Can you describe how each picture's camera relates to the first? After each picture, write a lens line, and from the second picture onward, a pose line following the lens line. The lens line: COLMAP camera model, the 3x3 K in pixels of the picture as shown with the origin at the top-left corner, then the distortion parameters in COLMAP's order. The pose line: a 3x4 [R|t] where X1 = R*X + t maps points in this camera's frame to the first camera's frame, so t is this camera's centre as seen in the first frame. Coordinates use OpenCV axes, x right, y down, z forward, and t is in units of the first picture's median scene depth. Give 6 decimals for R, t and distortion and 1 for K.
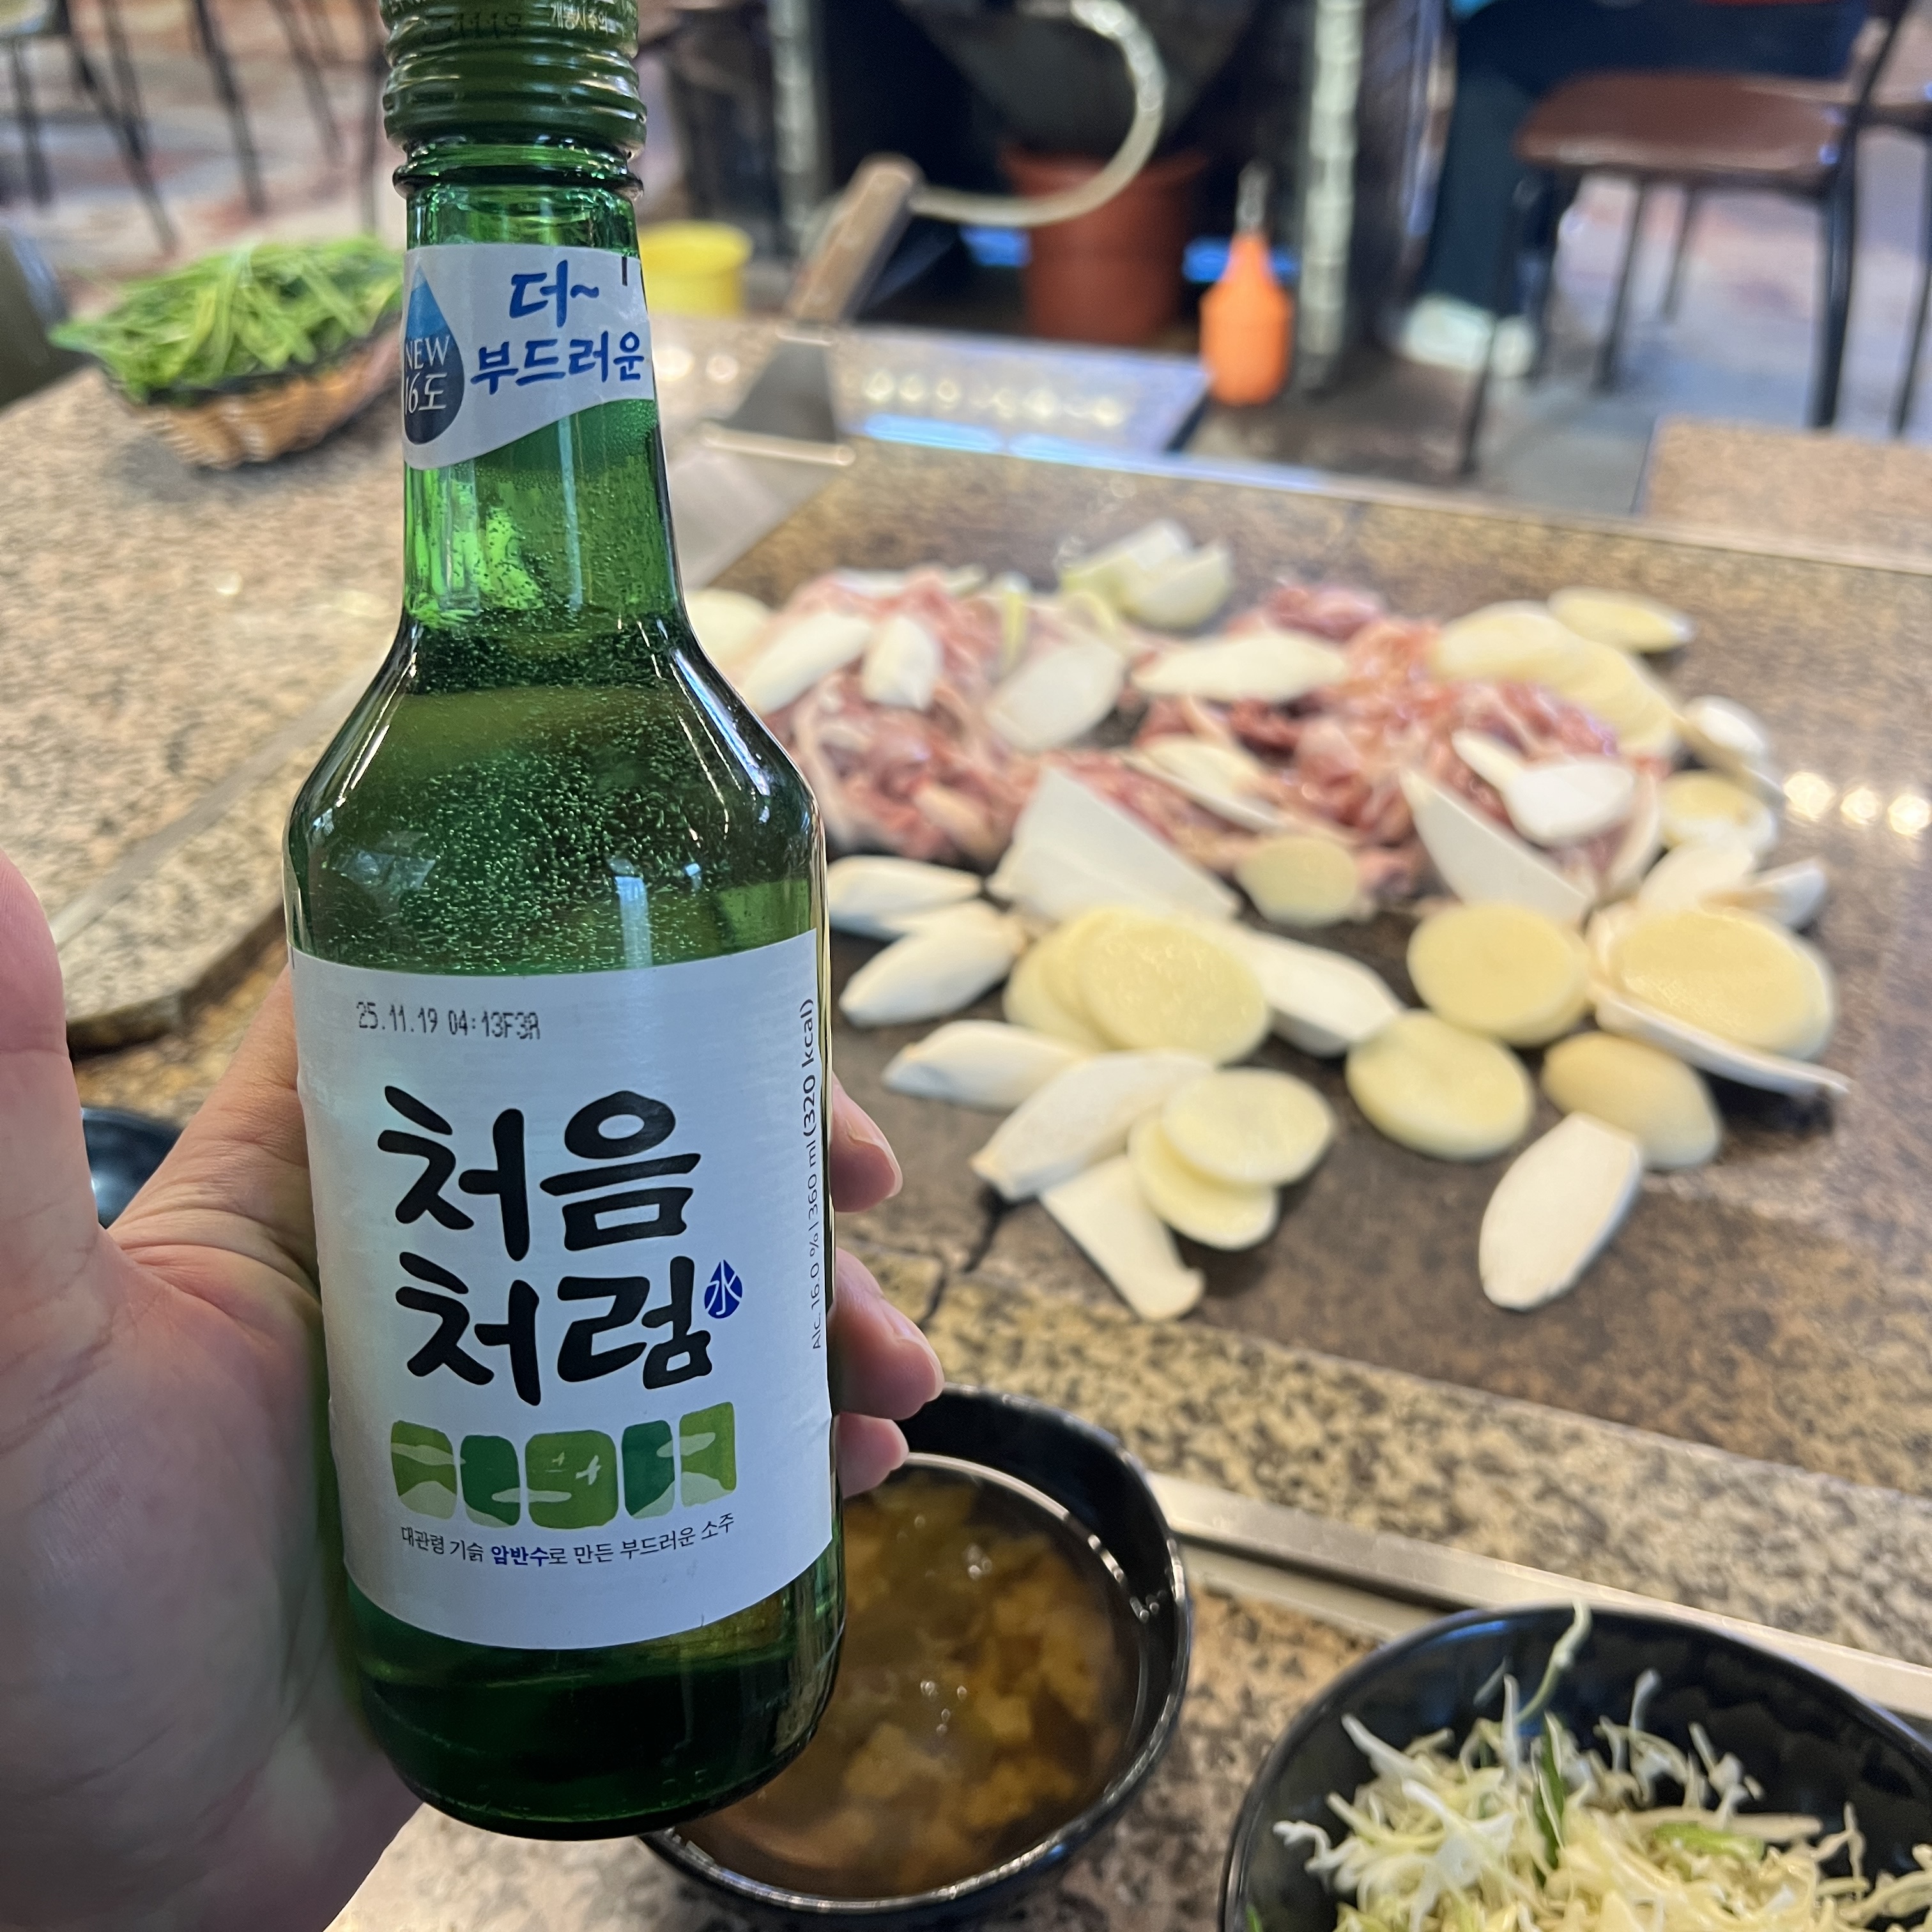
lens RADIAL K [[1831.2, 0, 966.0], [0, 1831.2, 966.0], [0, 0, 1]] dist [-0.000219, -0.071487]
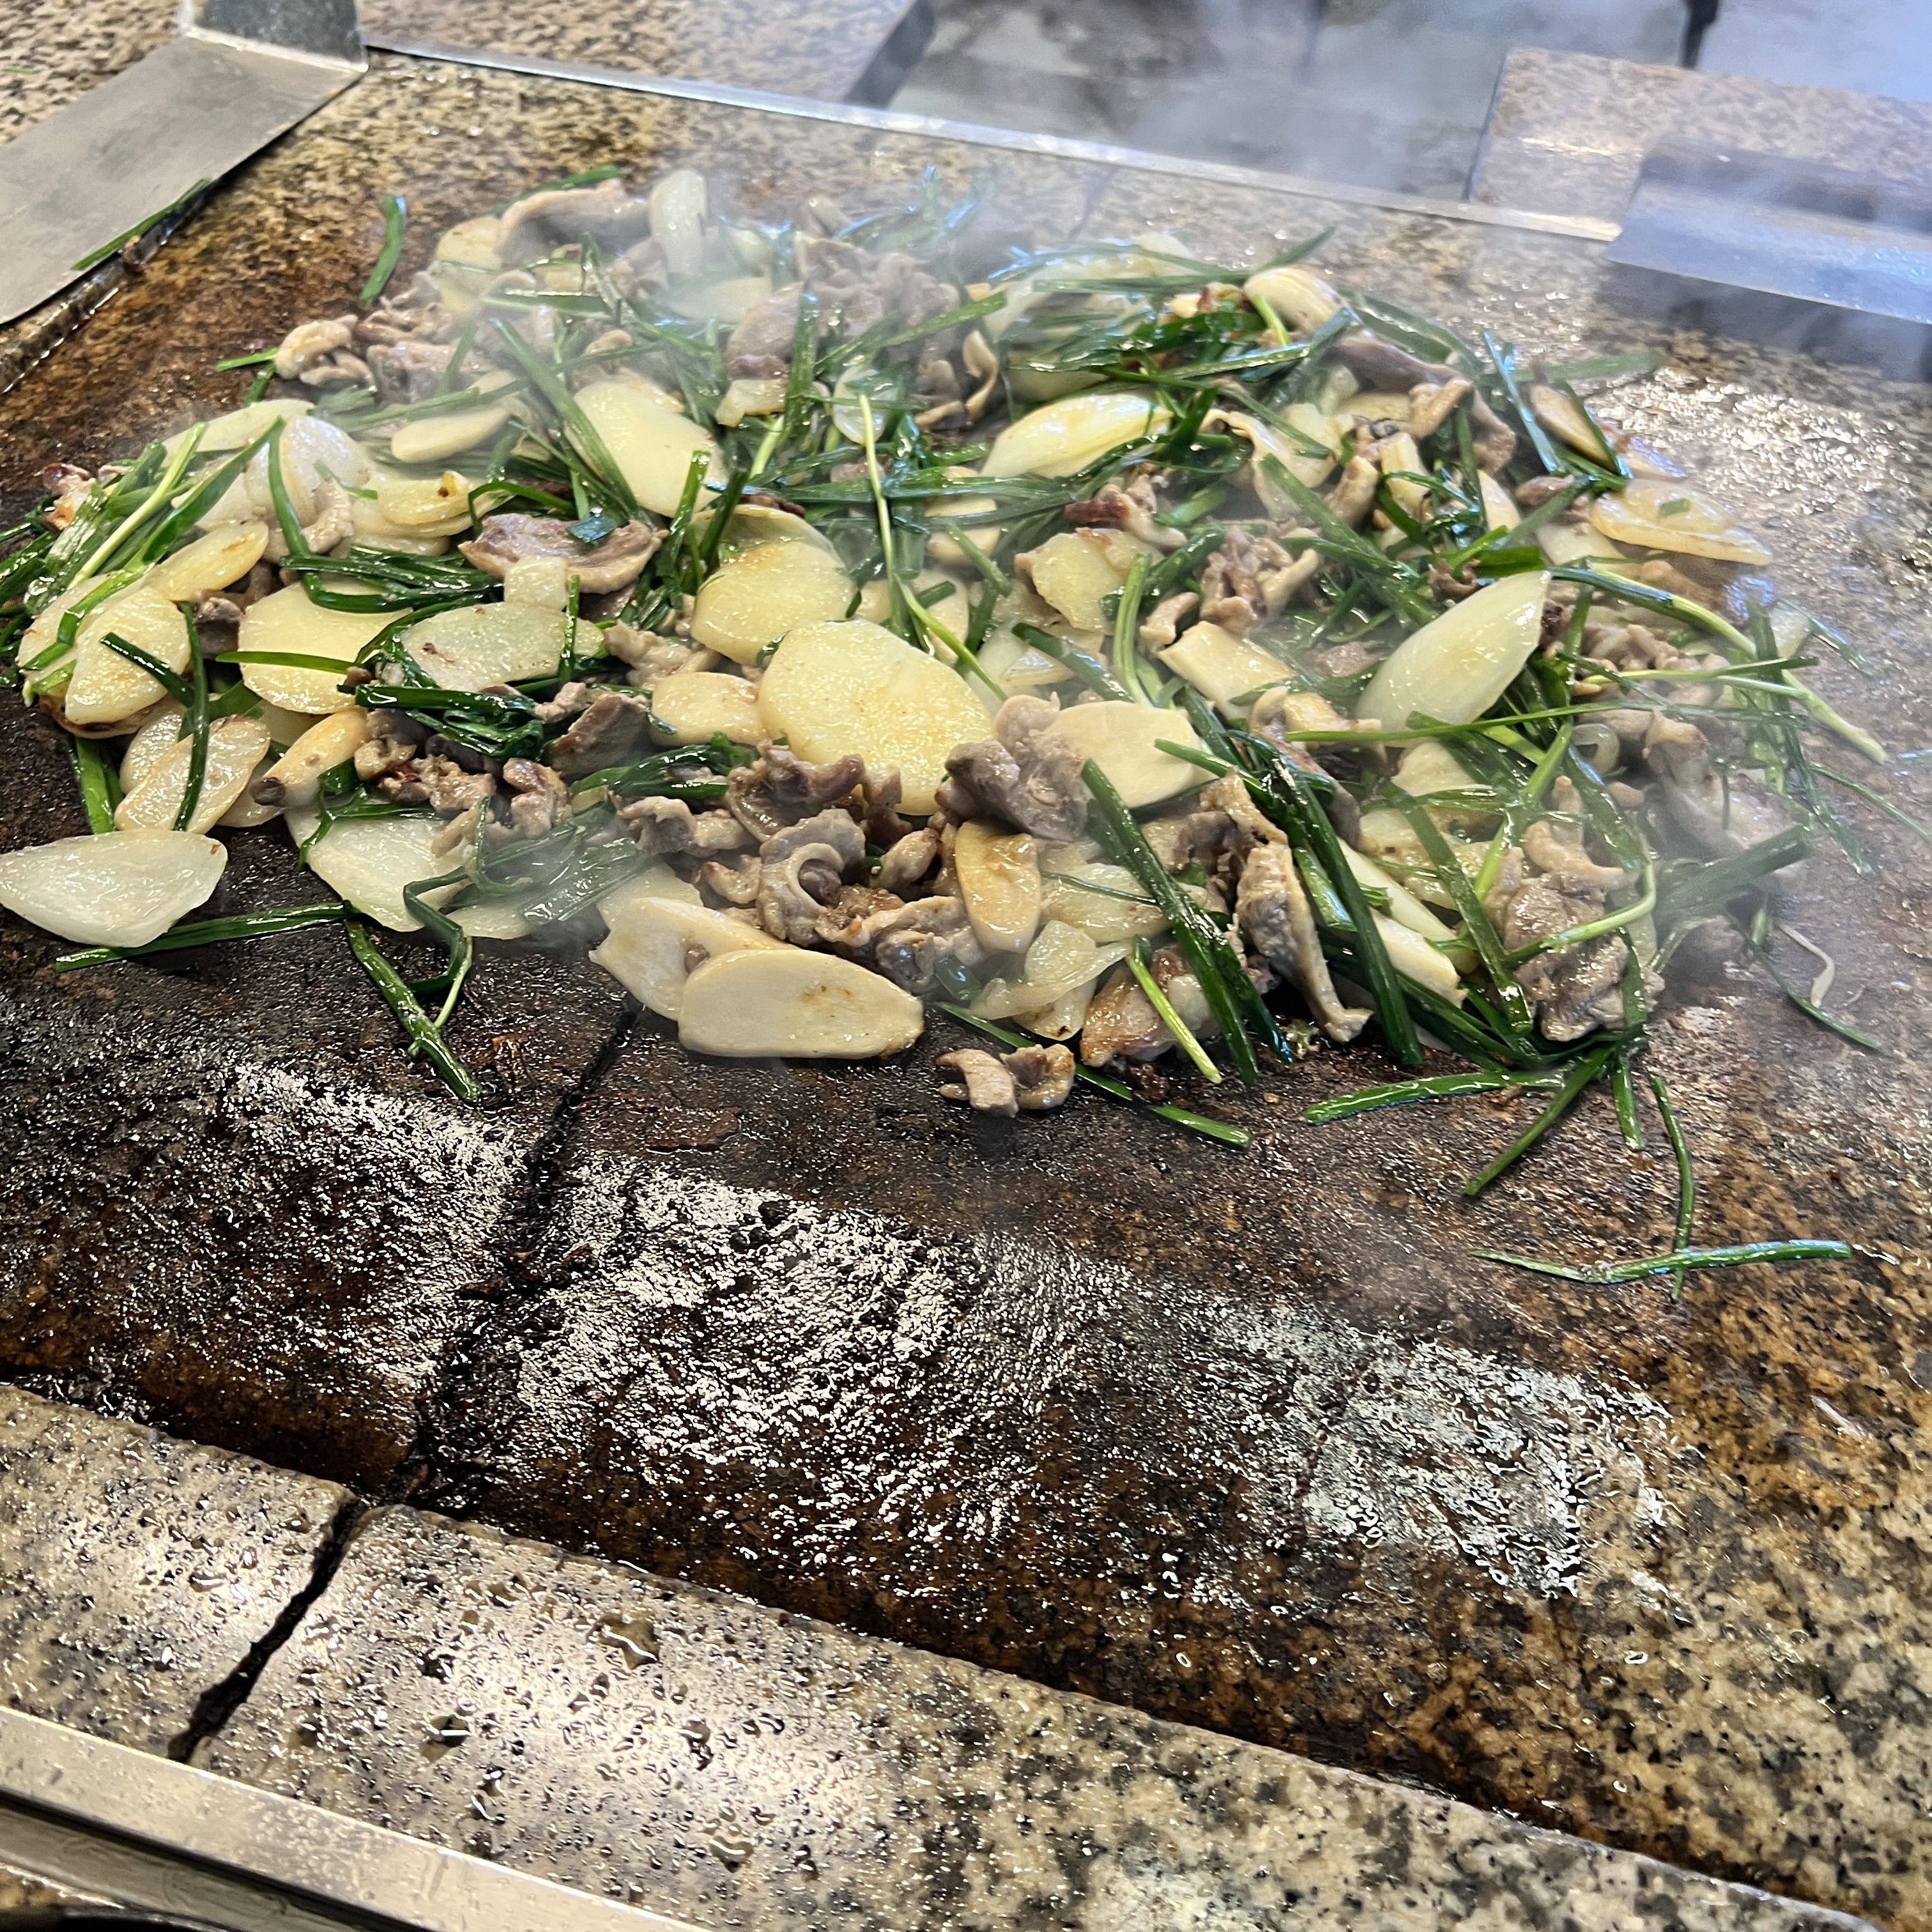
lens RADIAL K [[1841.6, 0, 966.0], [0, 1841.6, 966.0], [0, 0, 1]] dist [-0.007818, 0.002436]
pose [[0.996765, -0.034581, 0.072556, 0.163837], [0.019888, 0.980756, 0.194222, -0.146764], [-0.077877, -0.192151, 0.978271, 0.370692]]
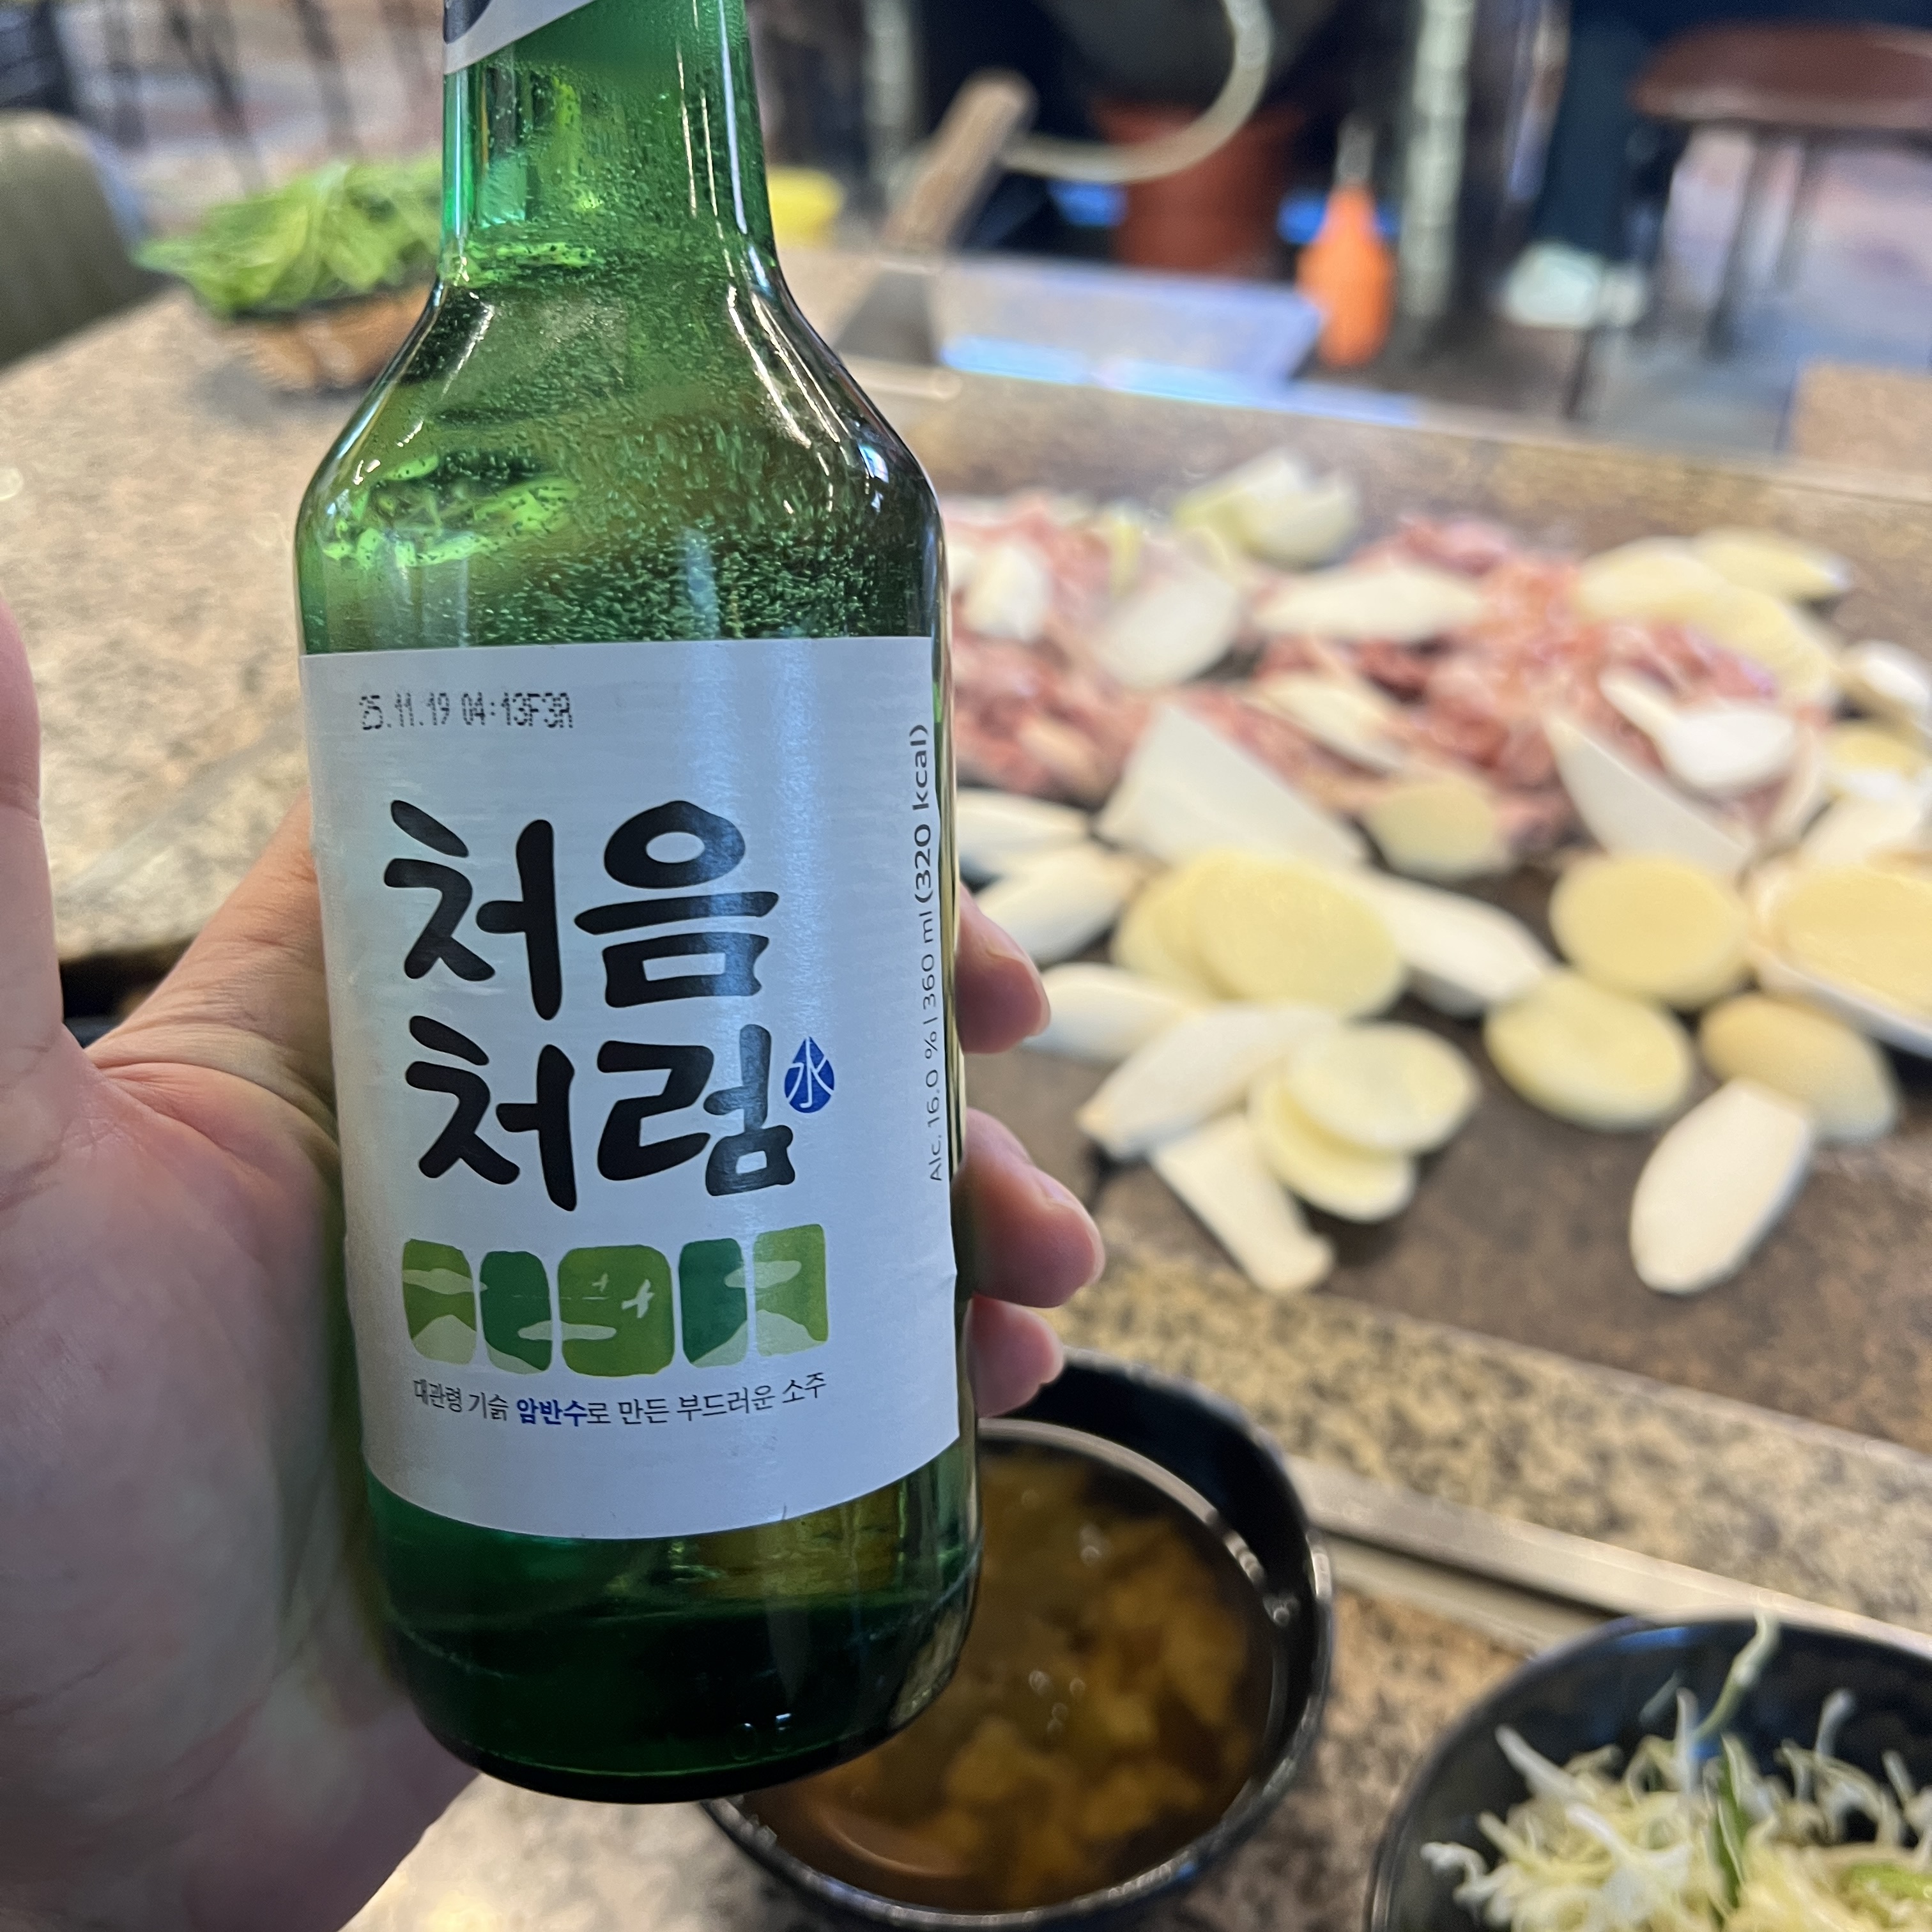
lens RADIAL K [[1839.4, 0, 966.0], [0, 1839.4, 966.0], [0, 0, 1]] dist [-0.038684, -0.004148]
pose [[0.999028, 0.026667, -0.035107, -0.026114], [-0.026080, 0.999514, 0.017078, 0.017395], [0.035546, -0.016146, 0.999238, 0.069587]]
